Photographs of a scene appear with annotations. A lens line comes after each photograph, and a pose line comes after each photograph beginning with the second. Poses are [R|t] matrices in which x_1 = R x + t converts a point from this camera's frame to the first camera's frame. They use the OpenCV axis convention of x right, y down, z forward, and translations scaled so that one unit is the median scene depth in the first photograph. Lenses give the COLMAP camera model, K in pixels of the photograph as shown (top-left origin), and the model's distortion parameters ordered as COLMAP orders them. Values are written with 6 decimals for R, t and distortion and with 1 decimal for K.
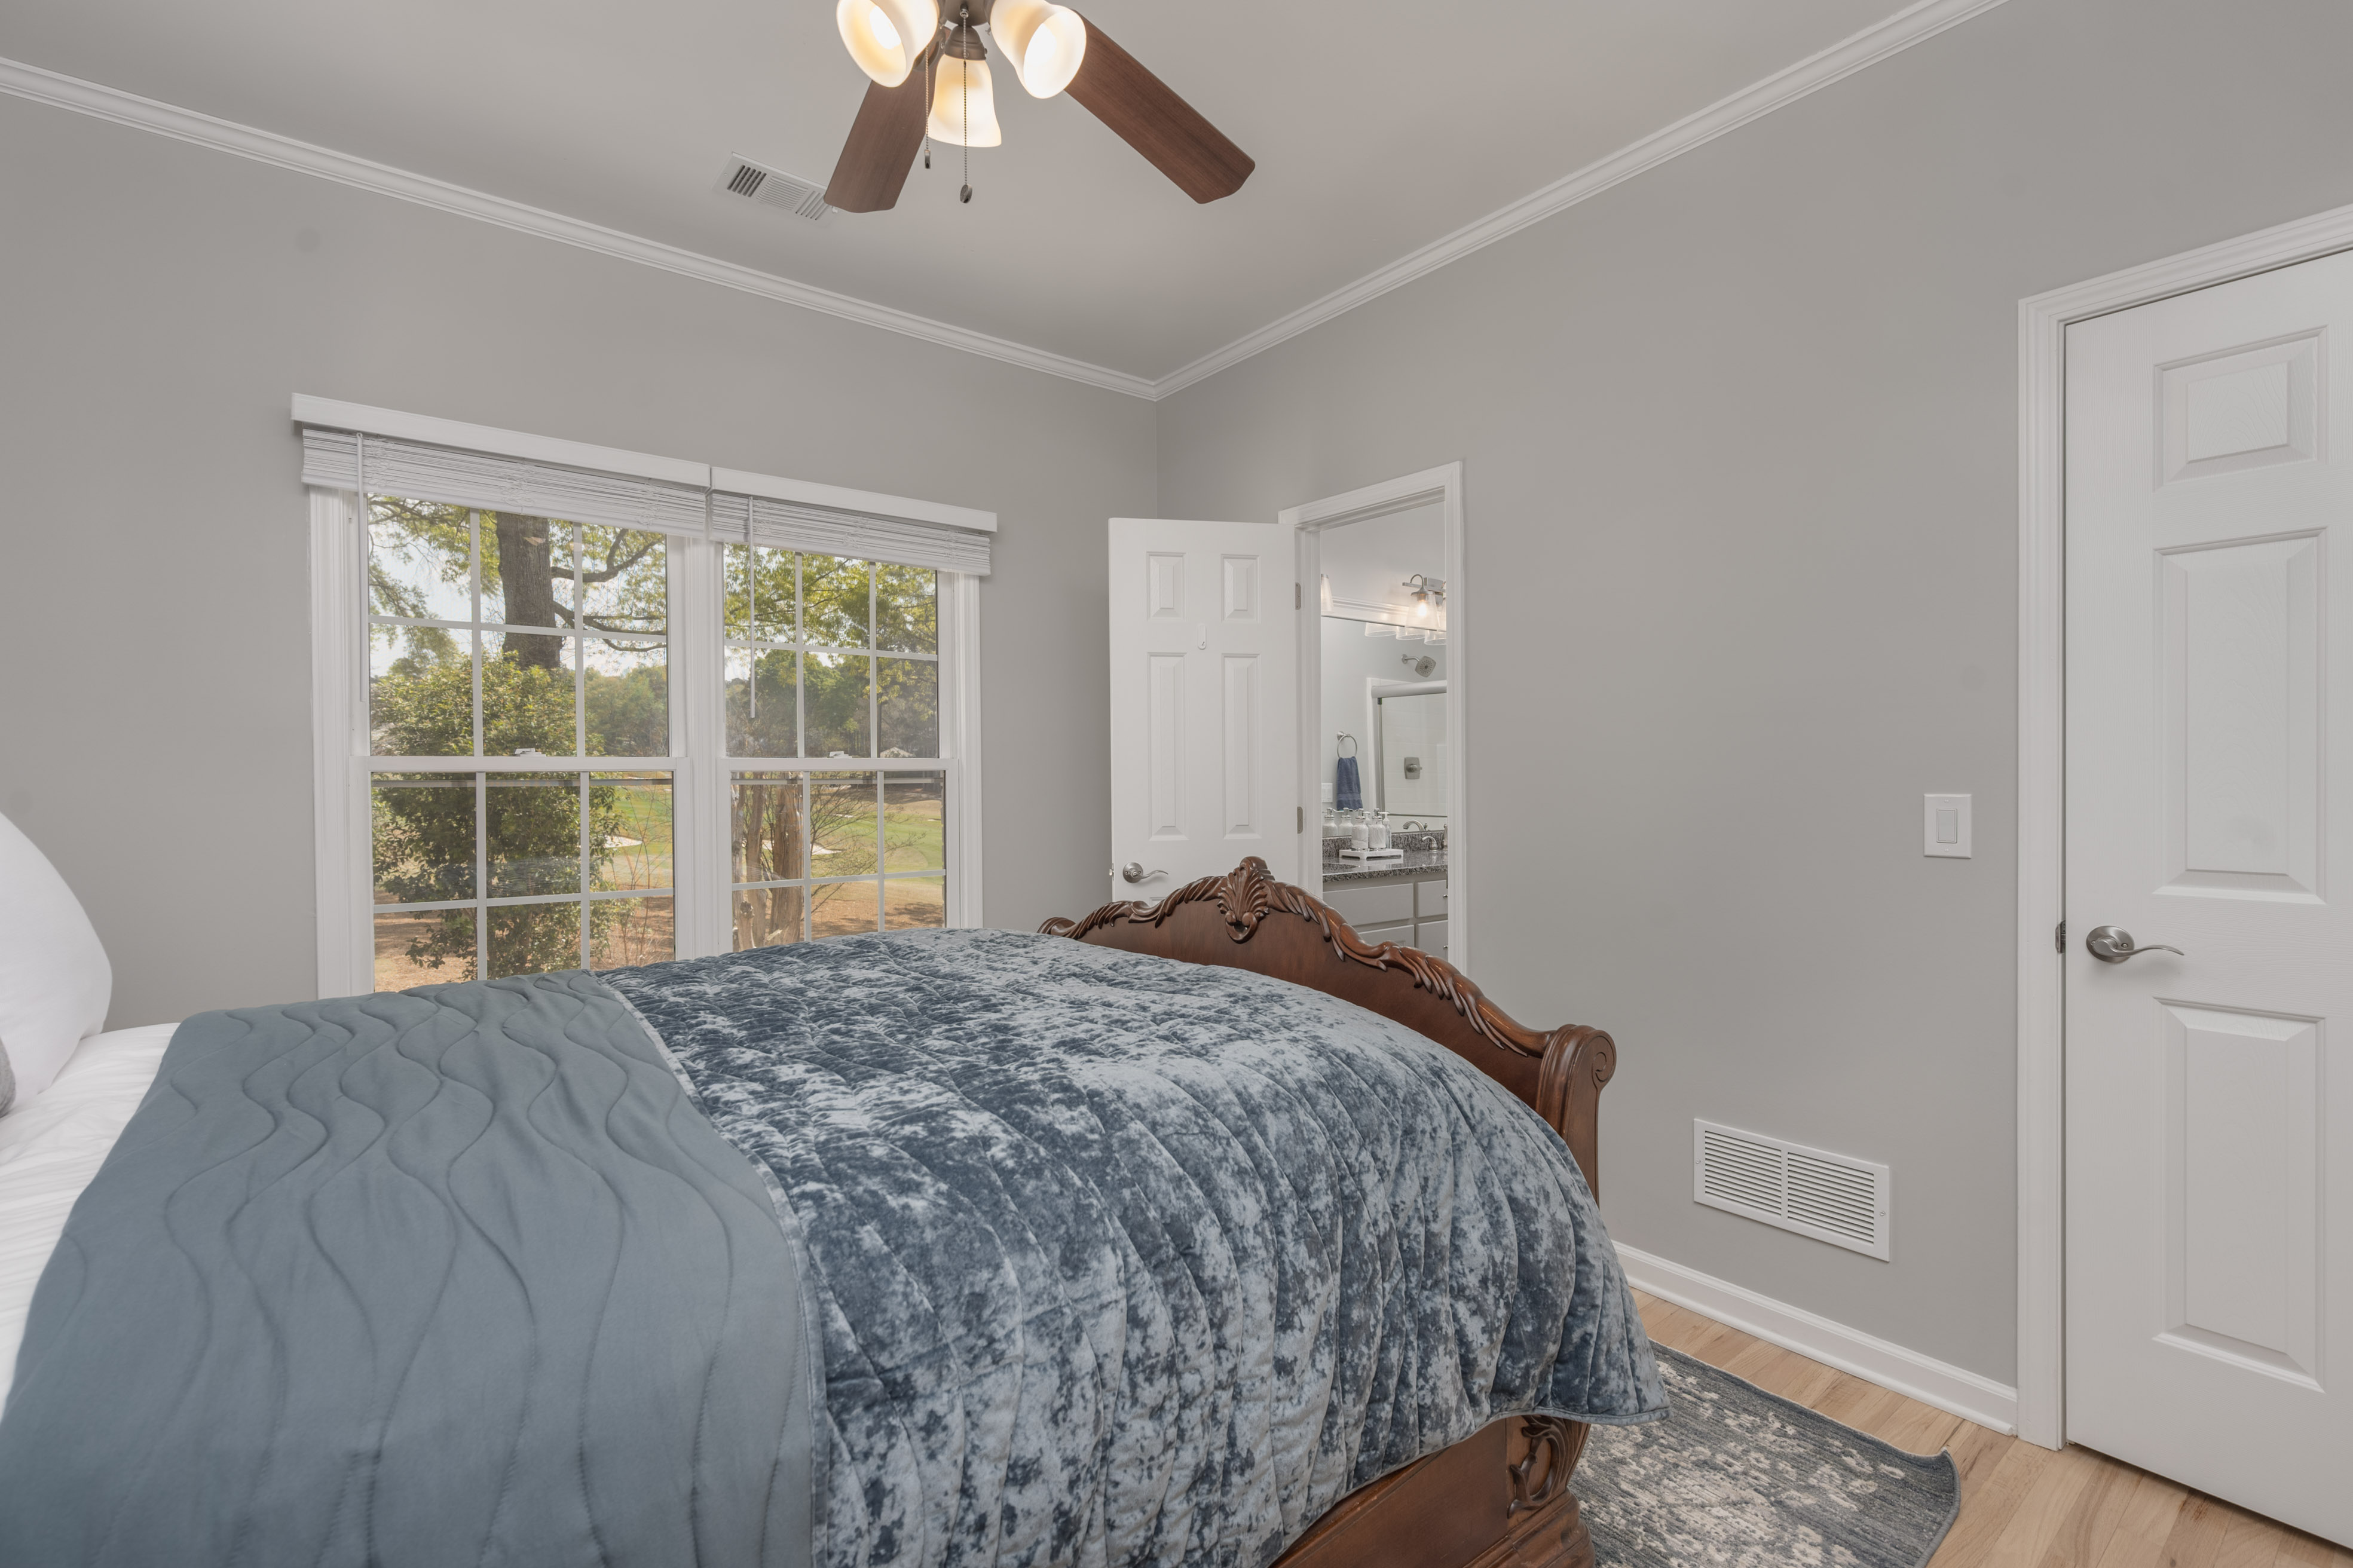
lens RADIAL K [[1046.3, 0, 1182.5], [0, 1046.3, 785.7], [0, 0, 1]] dist [0.000083, -0.000183]
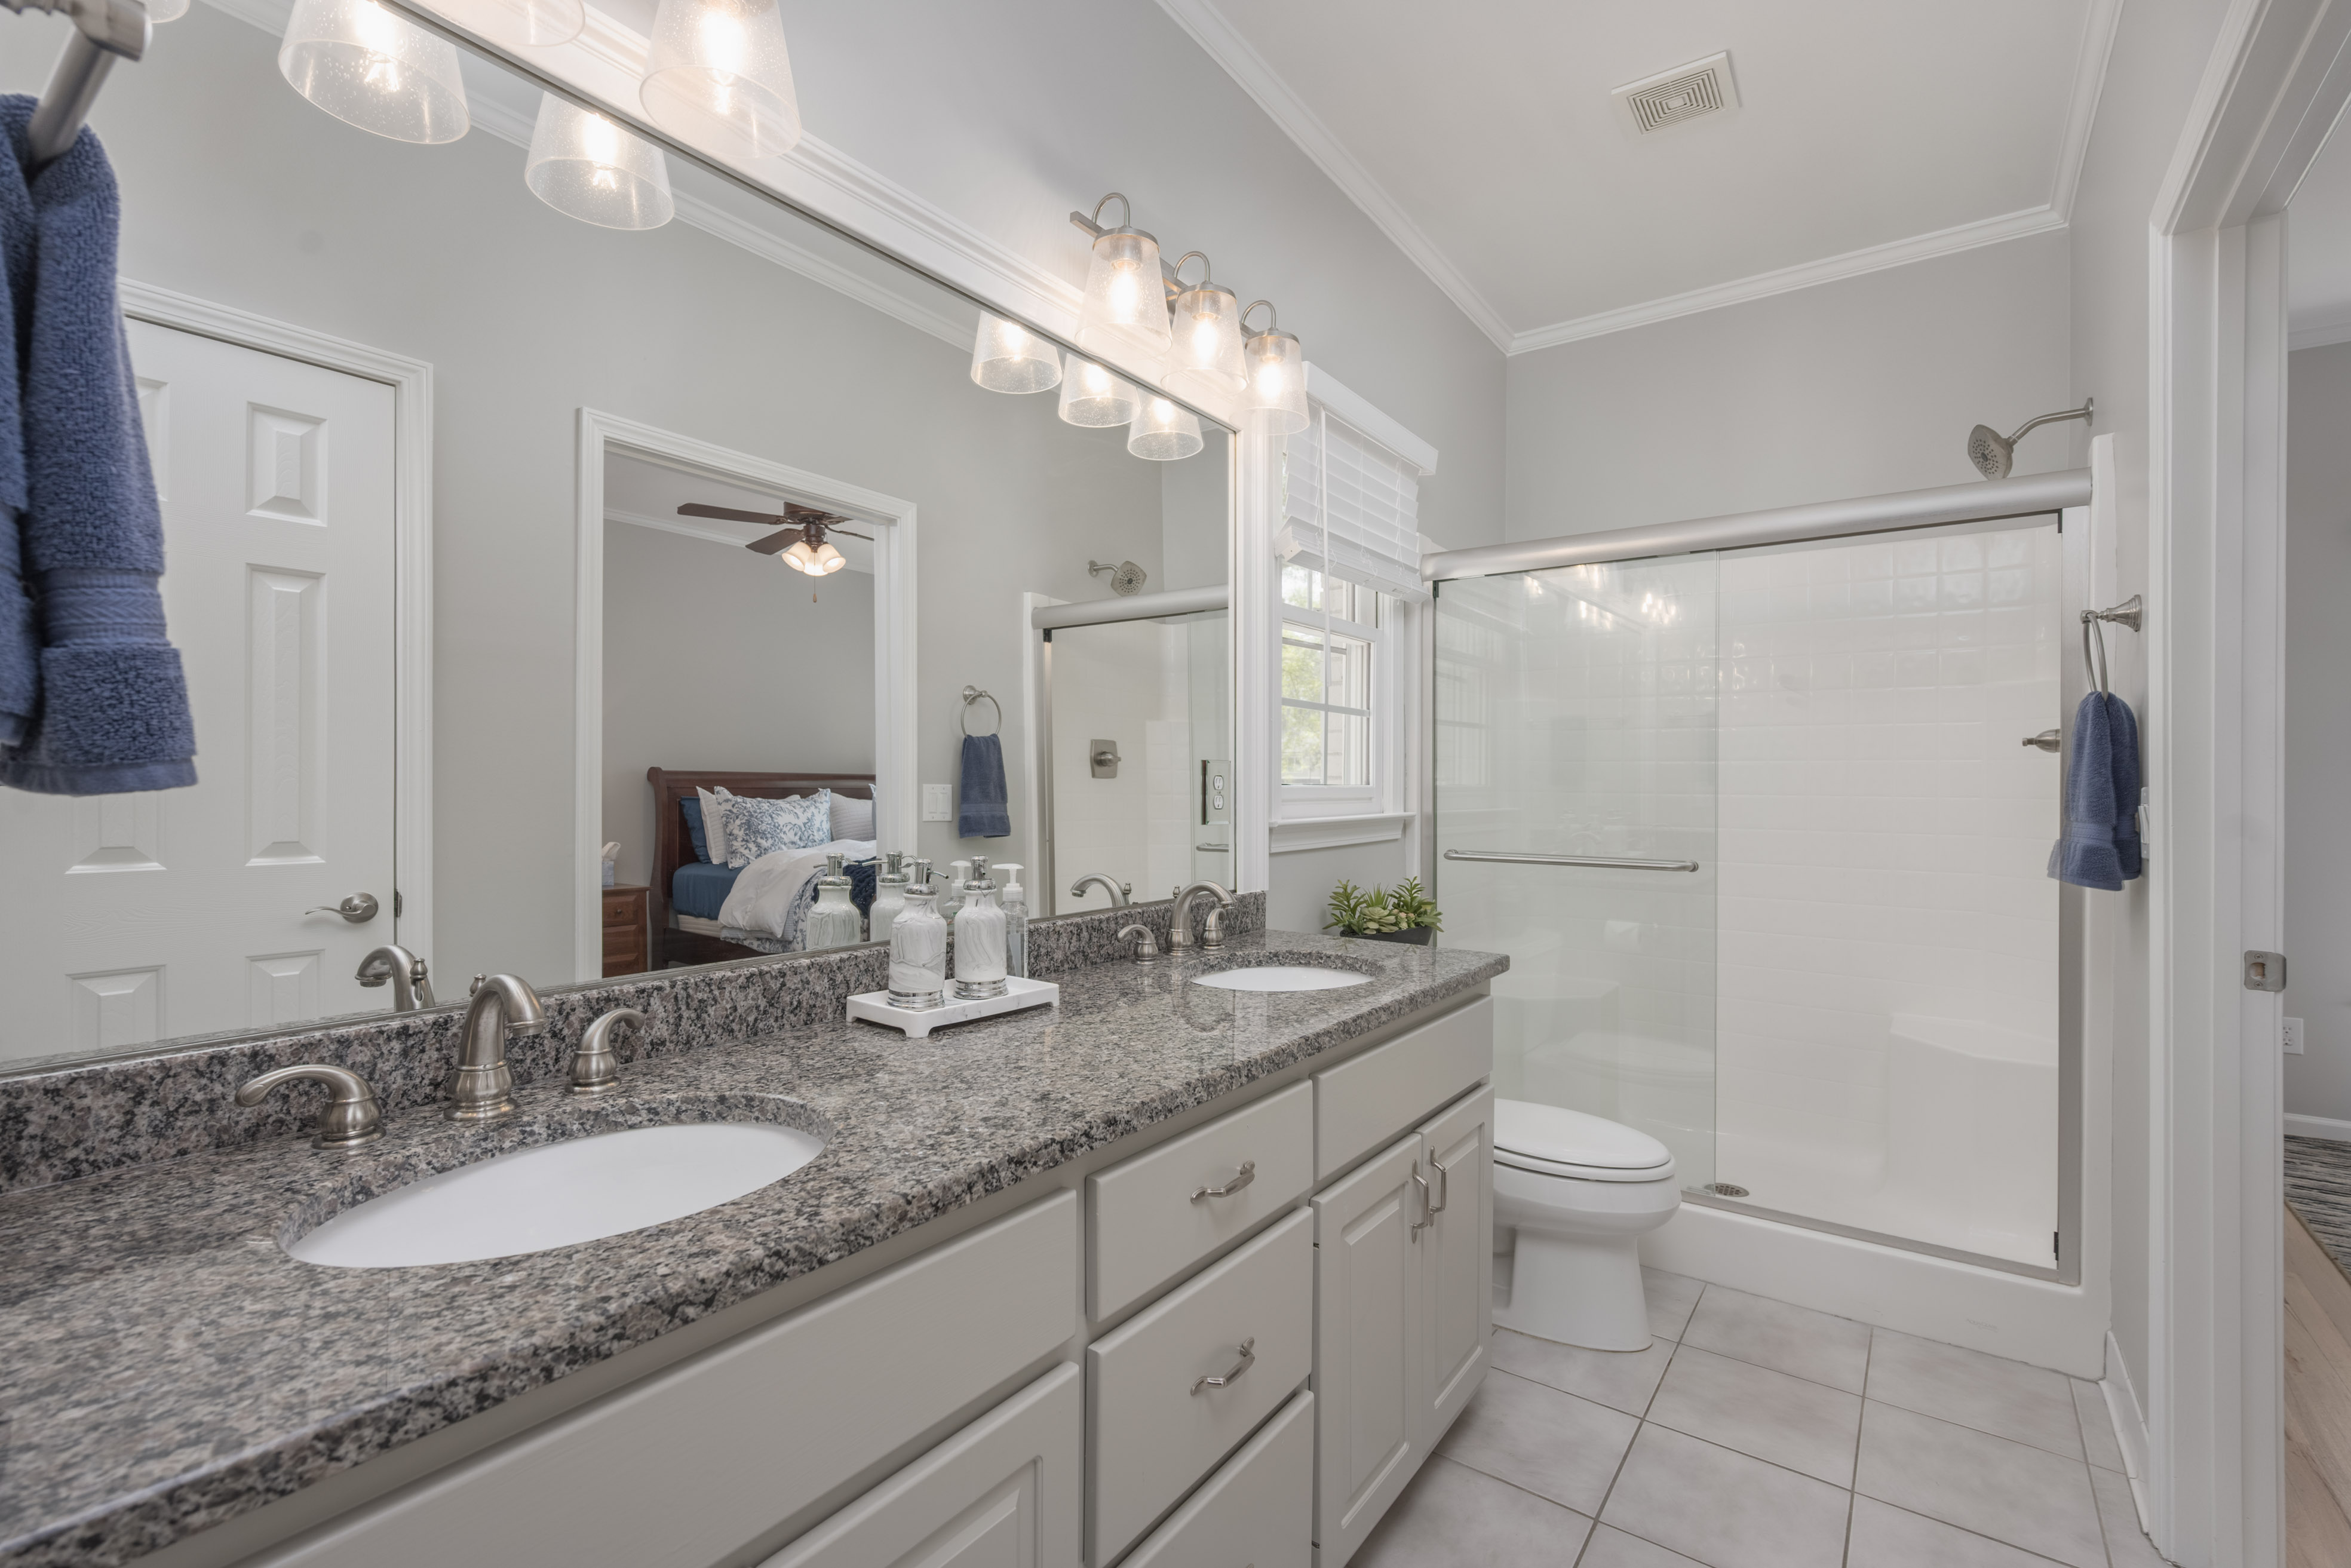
lens RADIAL K [[1045.6, 0, 1181.5], [0, 1045.6, 785.7], [0, 0, 1]] dist [0.000083, -0.000183]
pose [[0.961630, 0.004218, 0.274318, 0.144014], [-0.001497, 0.999948, -0.010128, 0.003479], [-0.274347, 0.009329, 0.961586, 0.619410]]
